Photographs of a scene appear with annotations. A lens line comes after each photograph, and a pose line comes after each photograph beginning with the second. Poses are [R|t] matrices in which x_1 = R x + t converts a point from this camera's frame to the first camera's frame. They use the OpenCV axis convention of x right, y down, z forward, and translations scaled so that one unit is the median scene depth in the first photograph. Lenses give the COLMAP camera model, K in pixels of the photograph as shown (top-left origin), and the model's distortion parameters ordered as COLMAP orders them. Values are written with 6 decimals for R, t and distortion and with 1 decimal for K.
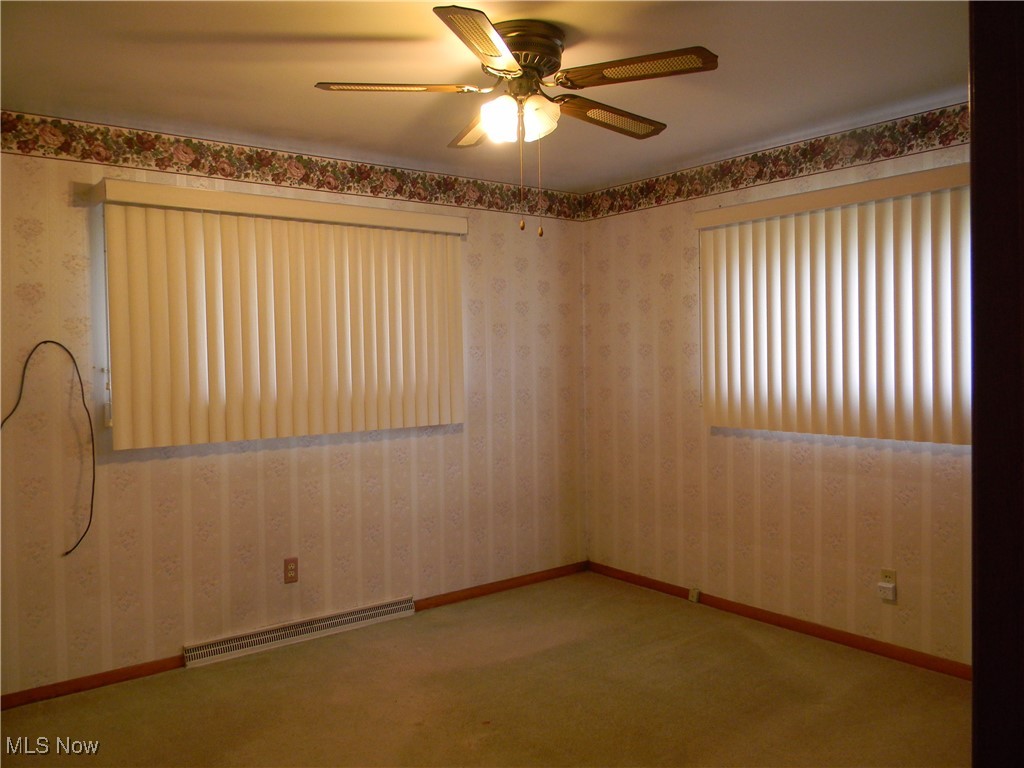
lens RADIAL K [[812.2, 0, 510.3], [0, 812.2, 383.9], [0, 0, 1]] dist [0.012574, -0.016439]
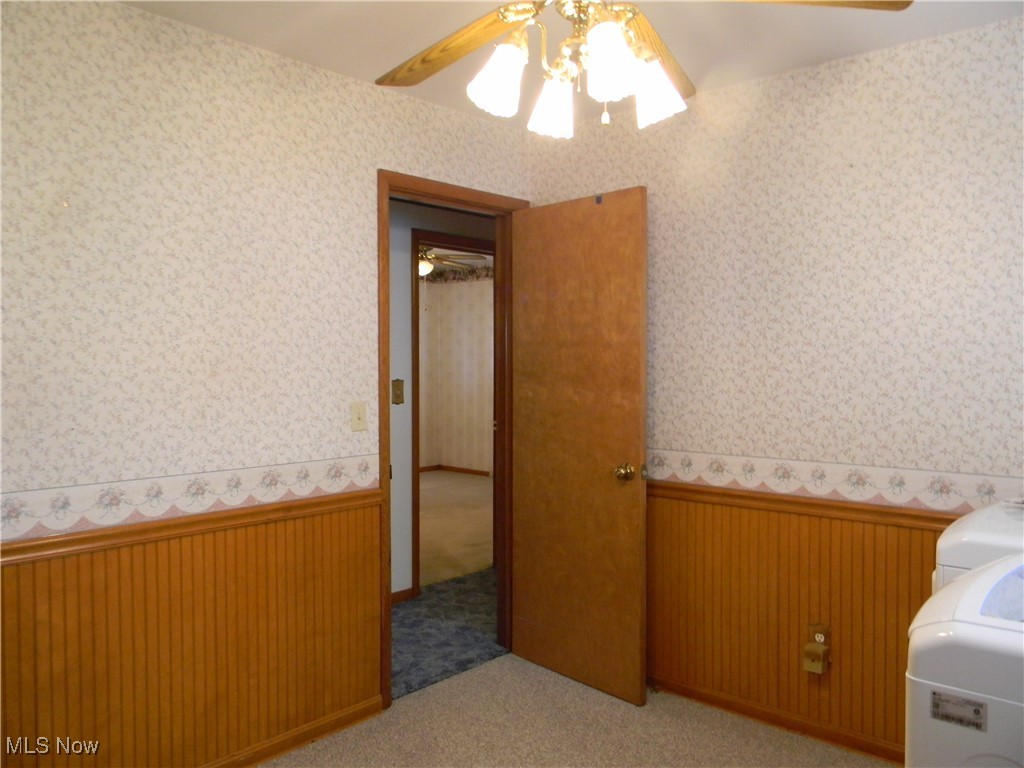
lens RADIAL K [[812.2, 0, 511.9], [0, 812.2, 383.2], [0, 0, 1]] dist [0.012574, -0.016439]
pose [[0.982583, 0.011741, 0.185455, -0.095655], [-0.011439, 0.999931, -0.002694, 0.034839], [-0.185473, 0.000525, 0.982649, -0.922811]]
